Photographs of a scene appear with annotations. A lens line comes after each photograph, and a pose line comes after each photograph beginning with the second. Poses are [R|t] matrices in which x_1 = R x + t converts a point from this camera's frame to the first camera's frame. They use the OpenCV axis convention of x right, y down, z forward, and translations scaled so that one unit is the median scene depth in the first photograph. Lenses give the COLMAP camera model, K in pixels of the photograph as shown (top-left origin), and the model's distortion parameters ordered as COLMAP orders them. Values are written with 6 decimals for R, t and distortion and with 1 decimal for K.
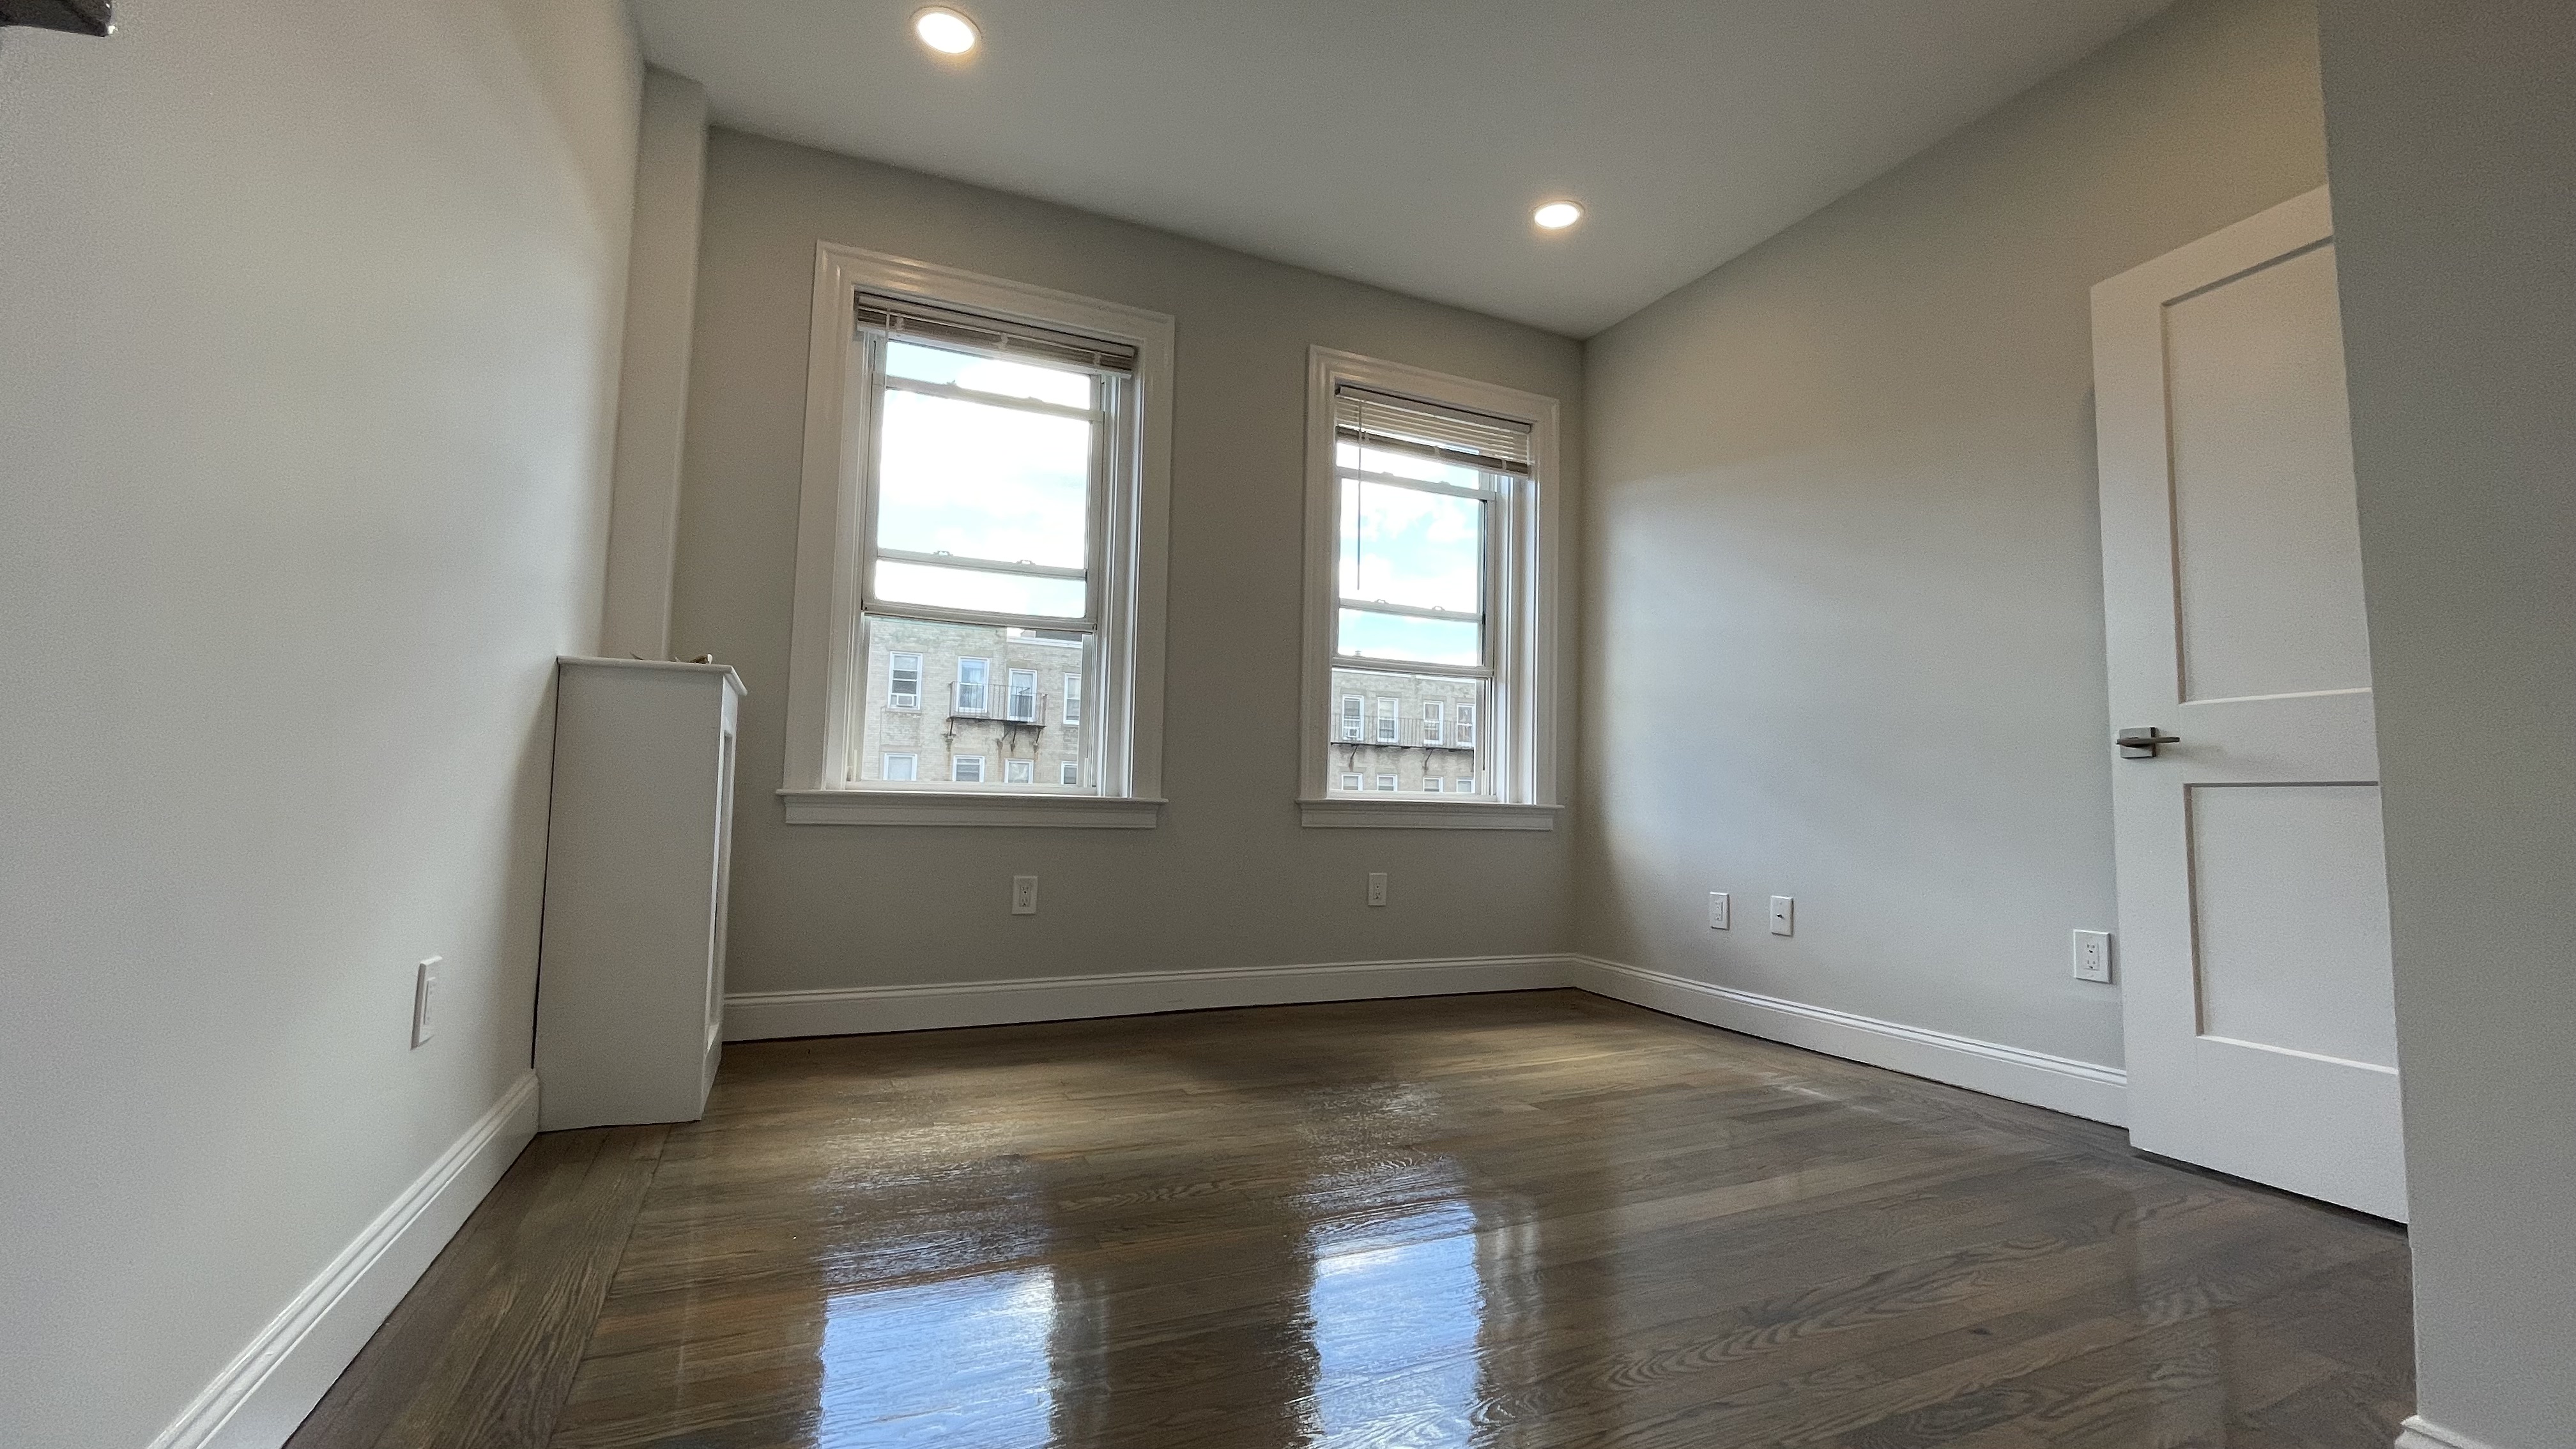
lens RADIAL K [[1049.9, 0, 1281.9], [0, 1049.9, 720.7], [0, 0, 1]] dist [-0.000558, -0.000060]
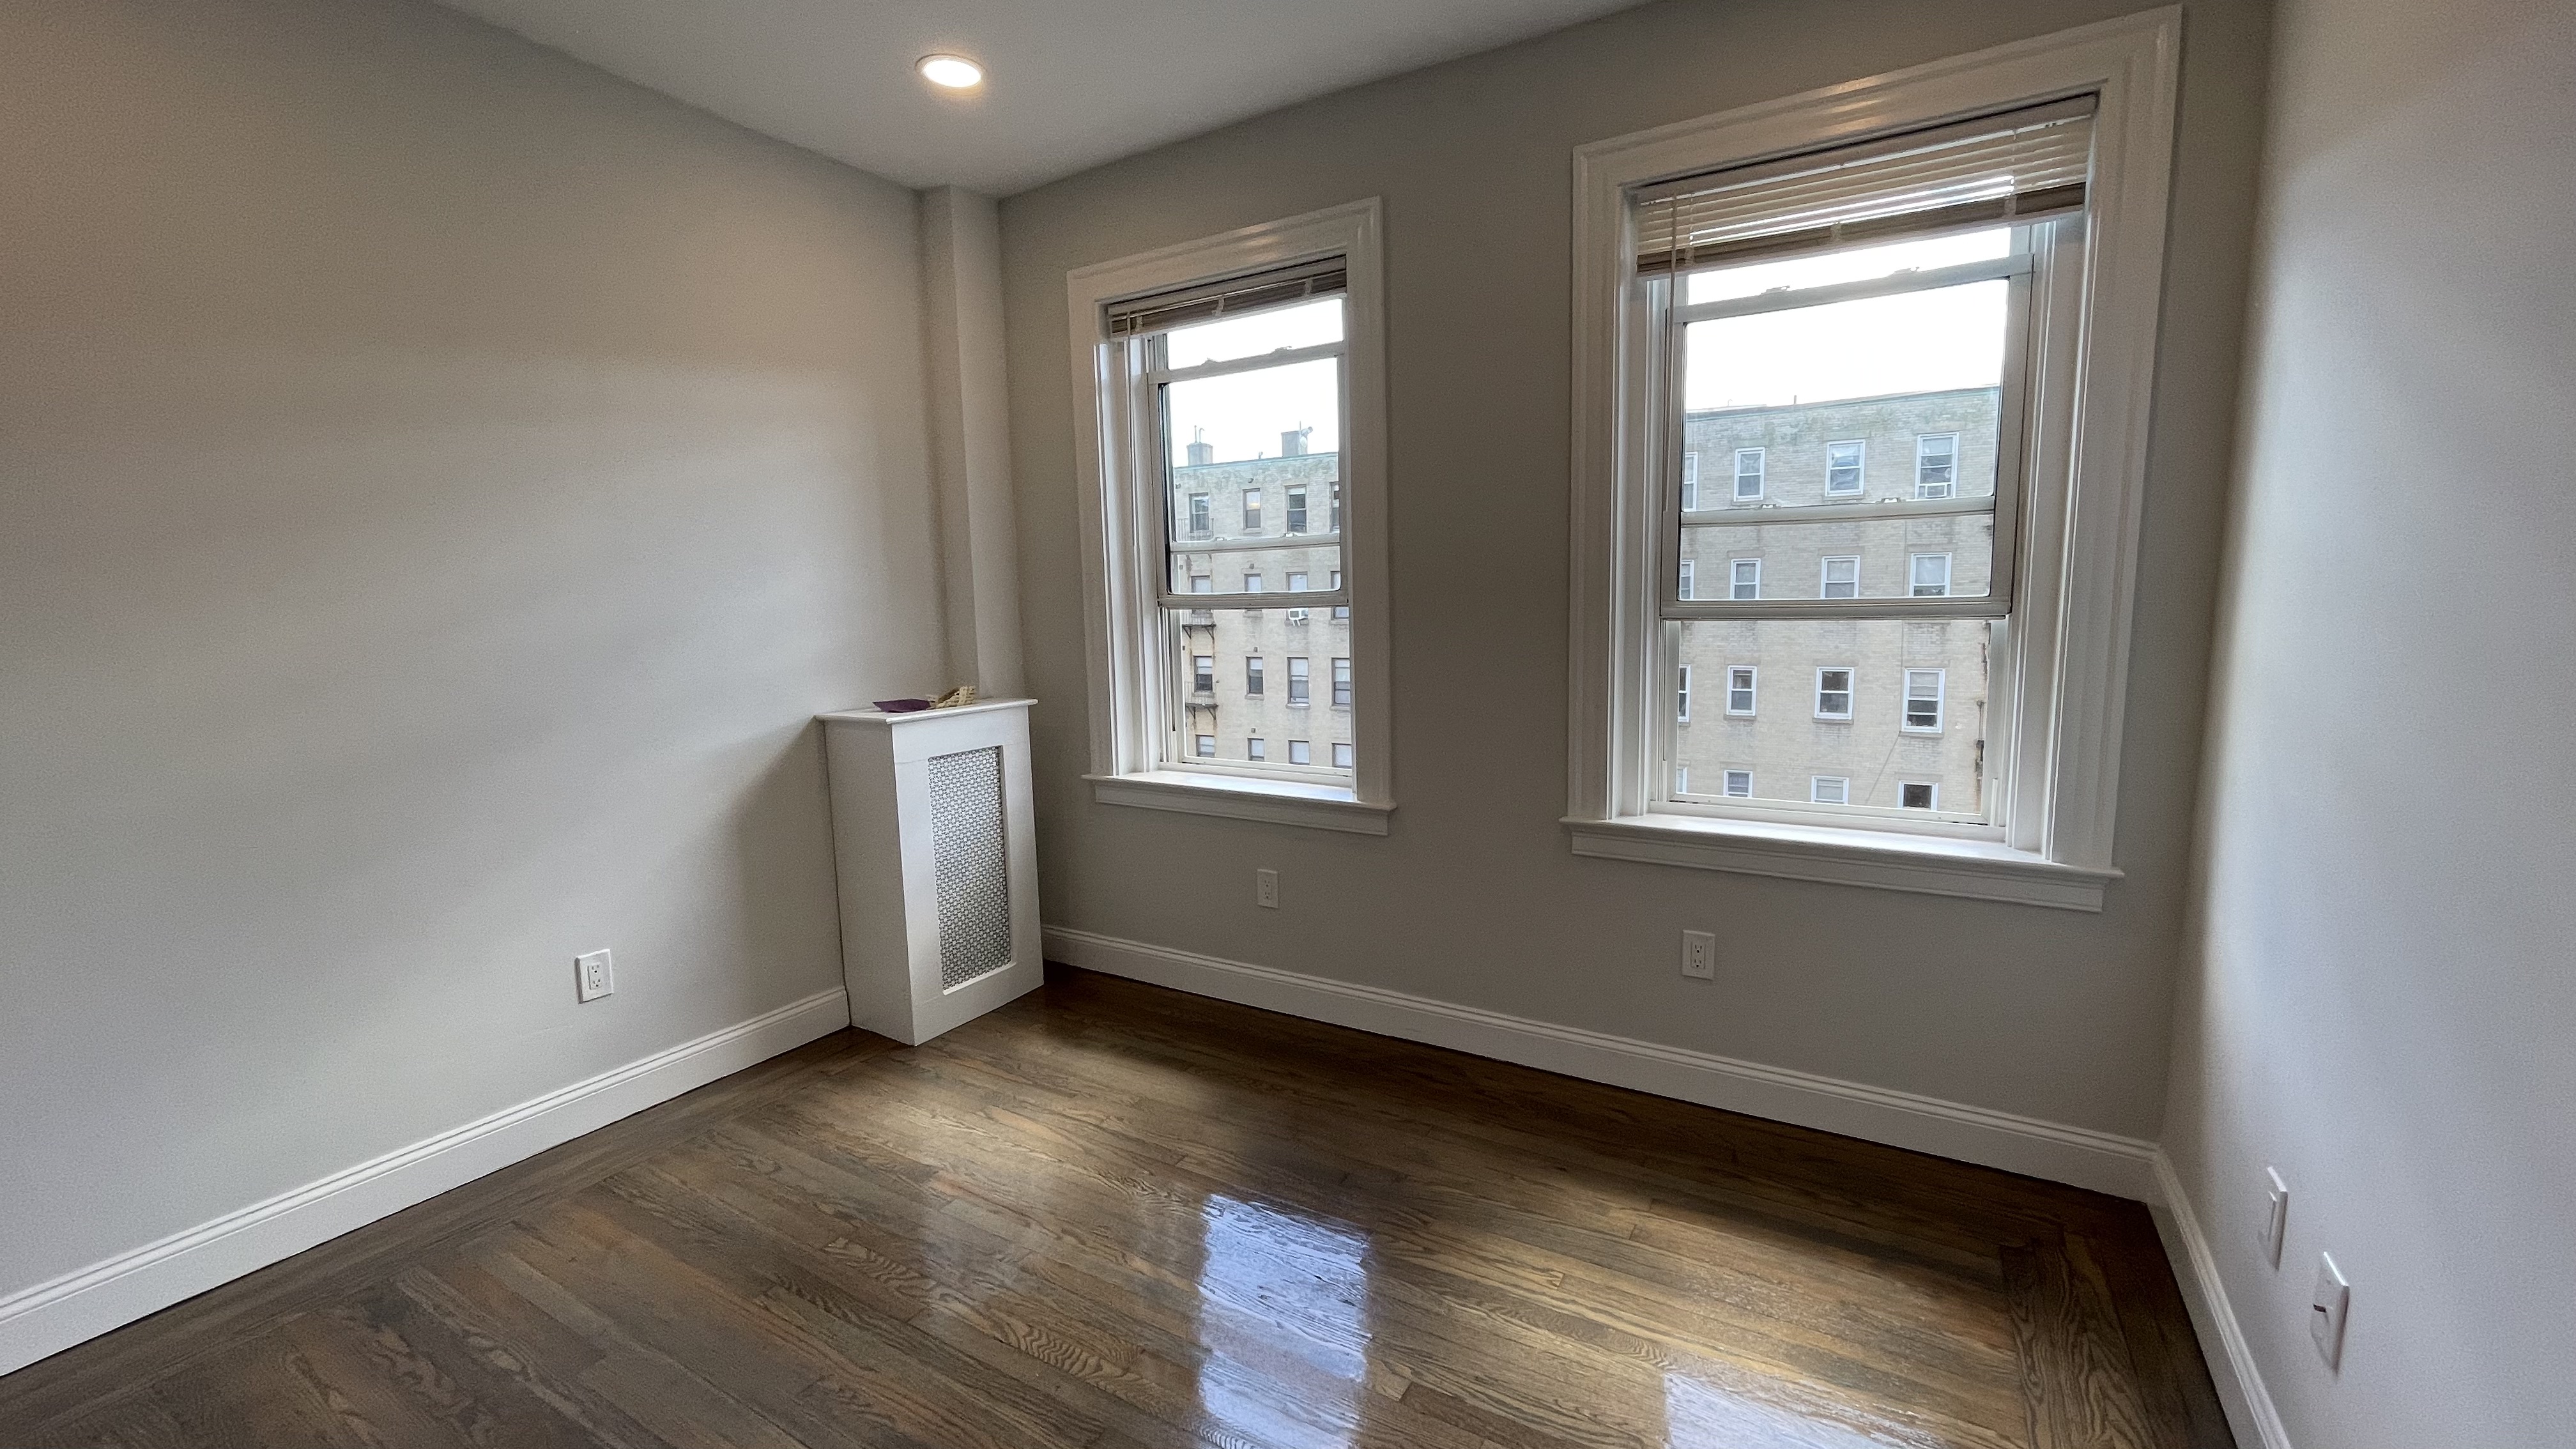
lens RADIAL K [[1045.8, 0, 1288.0], [0, 1045.8, 724.5], [0, 0, 1]] dist [-0.034167, 0.017752]
pose [[0.558045, 0.075349, -0.826383, 0.711469], [0.098980, 0.982715, 0.156443, -0.174587], [0.823886, -0.169098, 0.540941, 0.631809]]
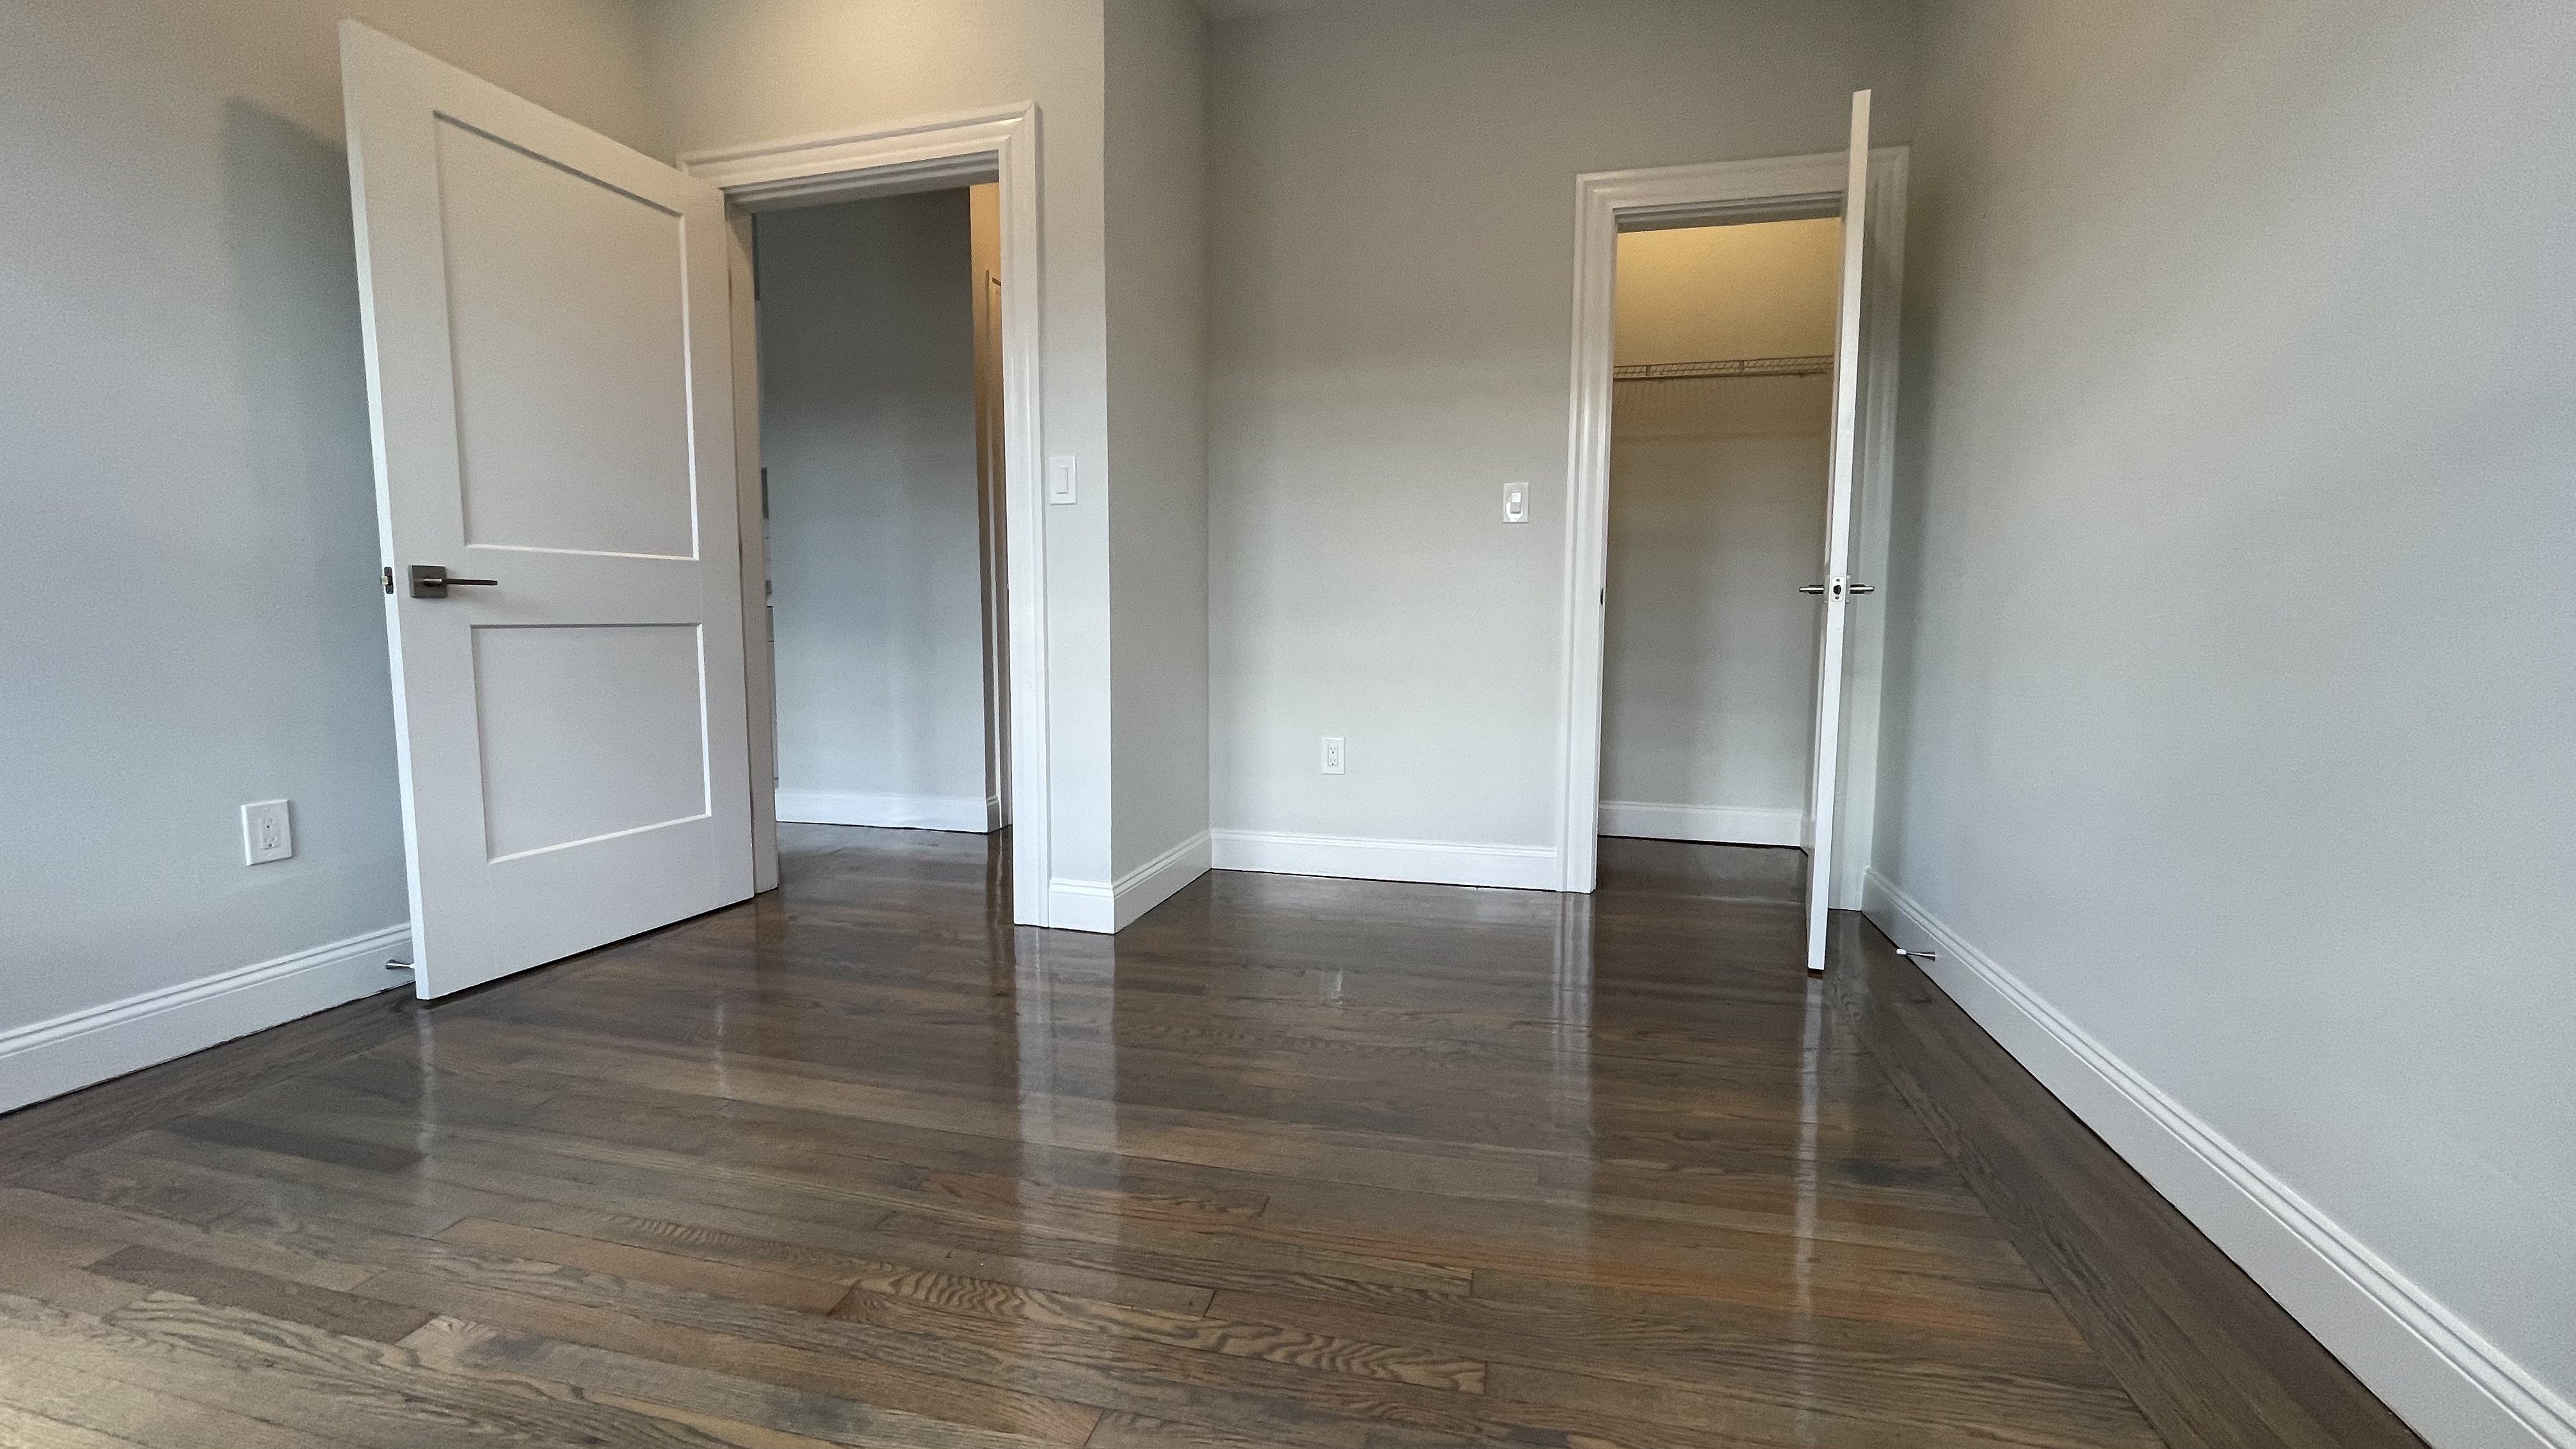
lens RADIAL K [[1013.2, 0, 1288.0], [0, 1013.2, 724.5], [0, 0, 1]] dist [-0.001666, 0.000044]
pose [[-0.783093, -0.094740, 0.614646, -0.323800], [-0.077146, 0.995493, 0.055155, 0.034491], [-0.617101, -0.004226, -0.786873, 1.099003]]
